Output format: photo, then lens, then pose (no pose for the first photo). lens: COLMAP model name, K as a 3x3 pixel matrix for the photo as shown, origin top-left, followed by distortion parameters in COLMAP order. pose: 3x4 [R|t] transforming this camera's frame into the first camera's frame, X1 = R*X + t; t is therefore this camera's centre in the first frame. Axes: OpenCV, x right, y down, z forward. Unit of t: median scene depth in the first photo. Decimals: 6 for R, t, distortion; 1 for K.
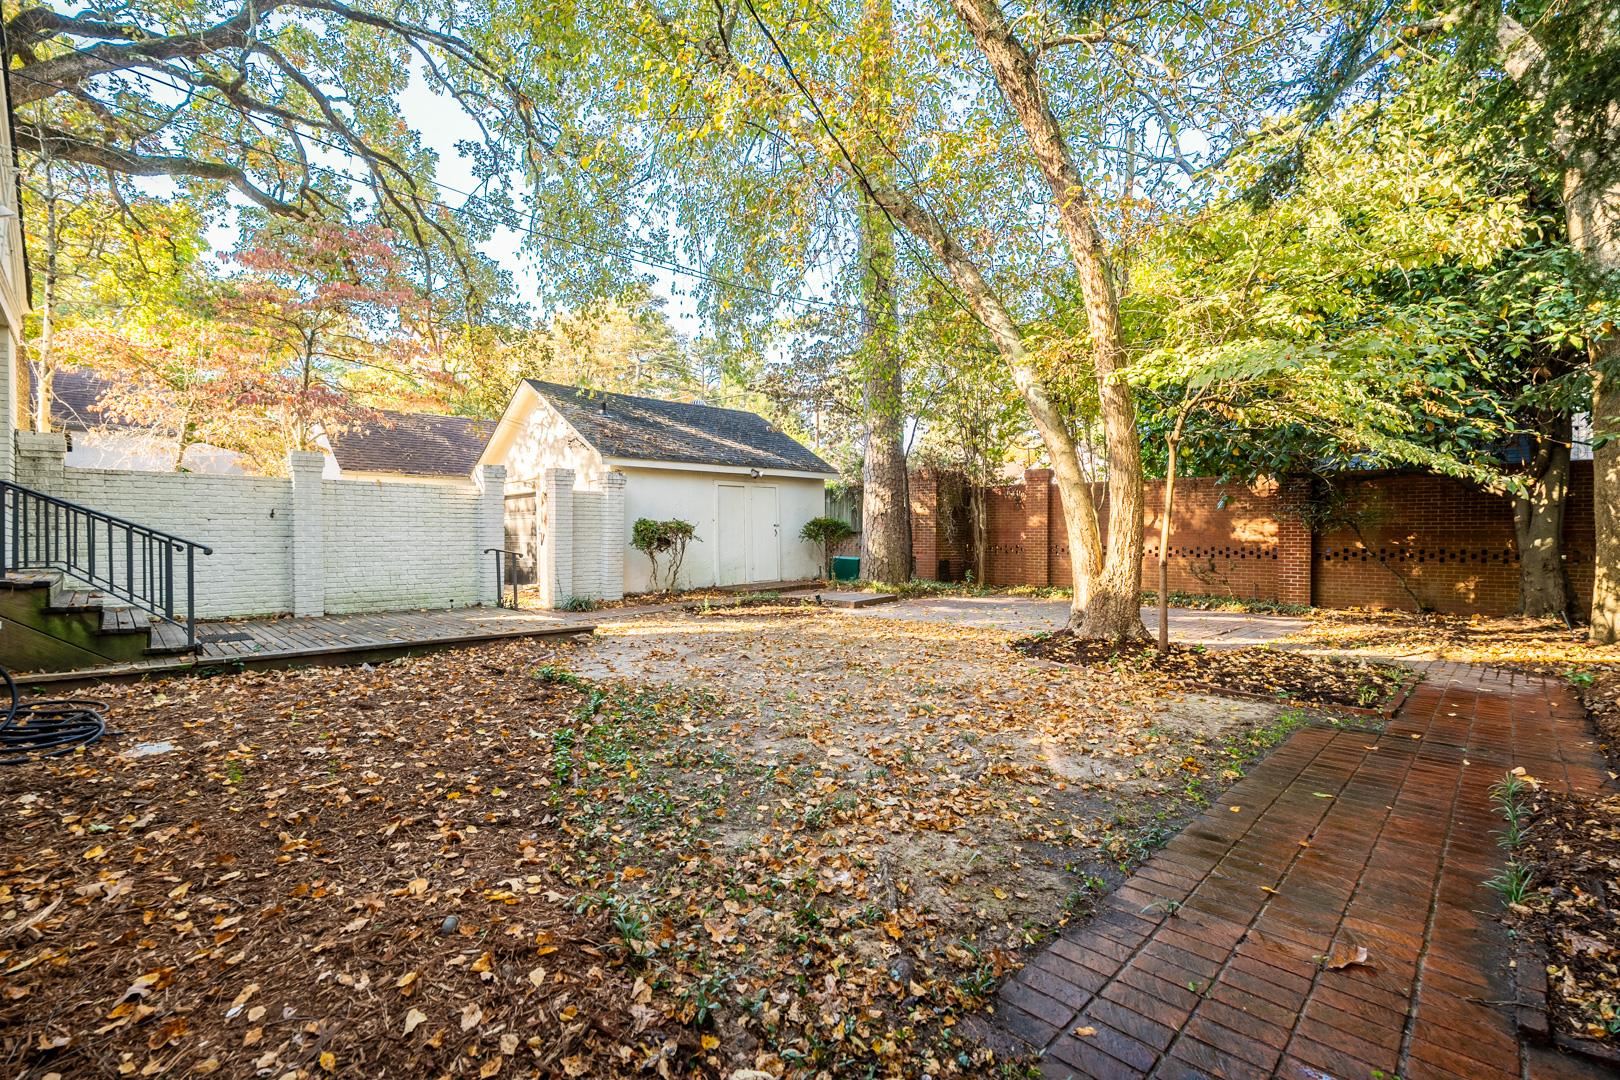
lens RADIAL K [[726.6, 0, 811.1], [0, 726.6, 537.4], [0, 0, 1]] dist [-0.000122, 0.000019]
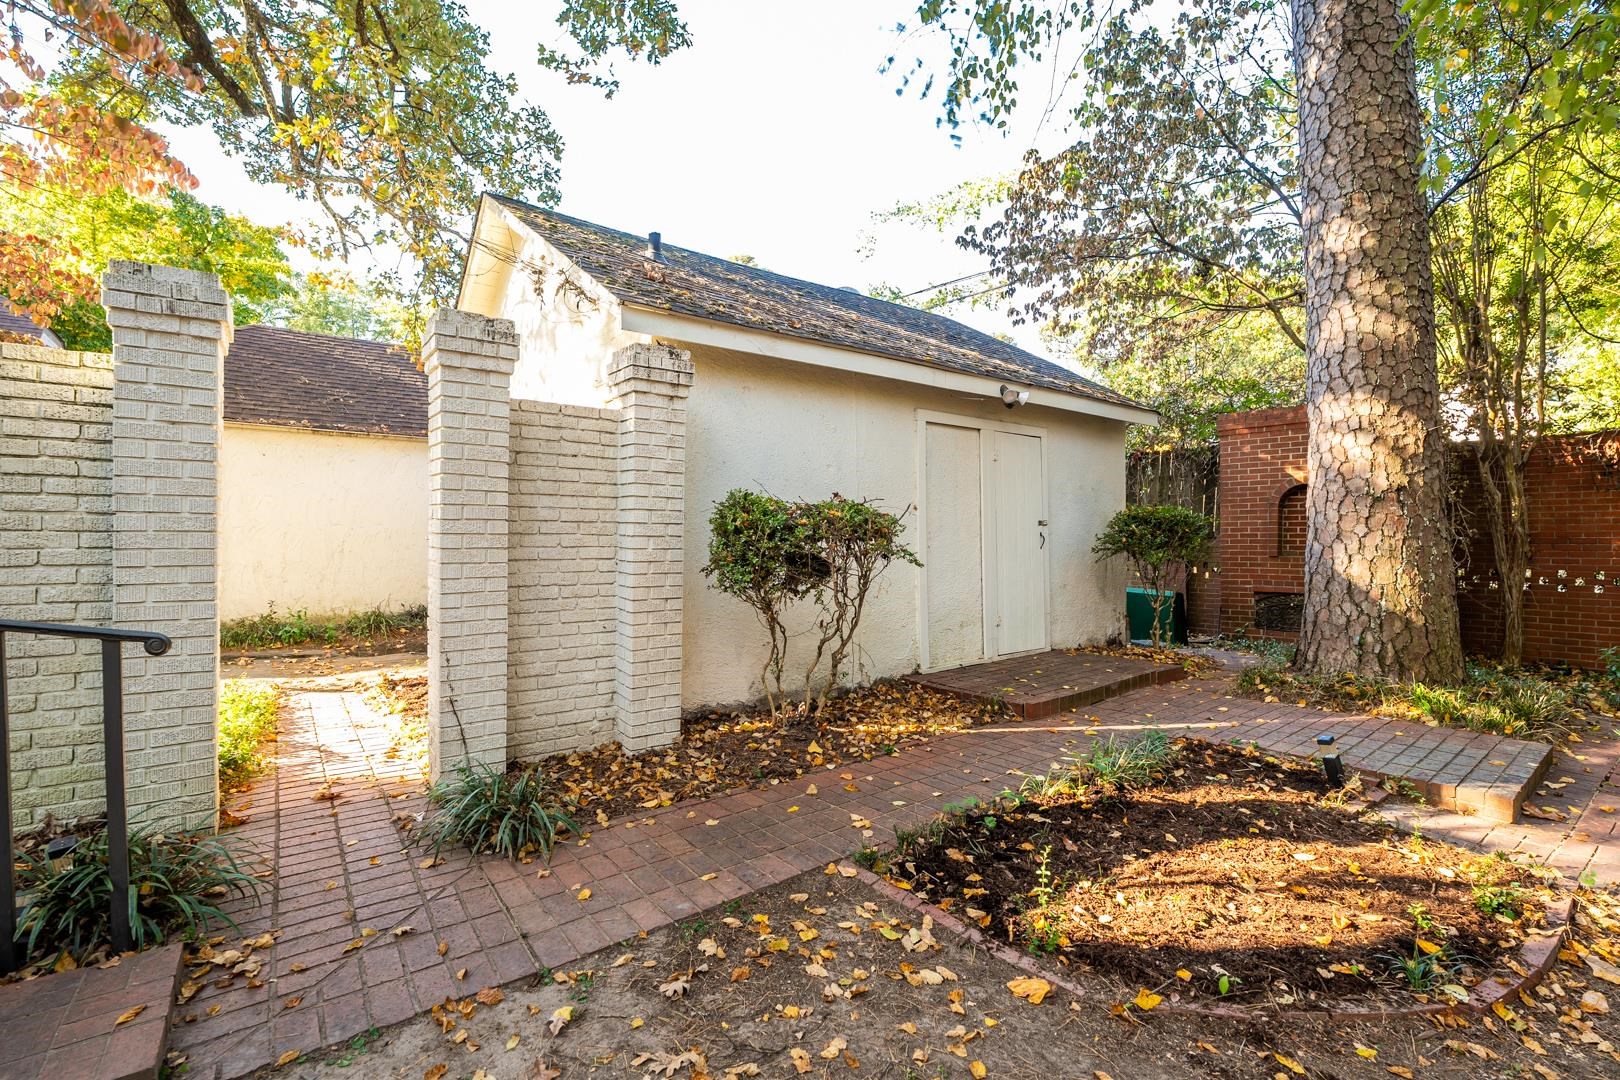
lens RADIAL K [[726.6, 0, 810.9], [0, 726.6, 540.3], [0, 0, 1]] dist [-0.000122, 0.000019]
pose [[0.991465, 0.002172, -0.130354, -0.156664], [-0.003951, 0.999903, -0.013391, -0.001208], [0.130313, 0.013791, 0.991377, 0.673972]]
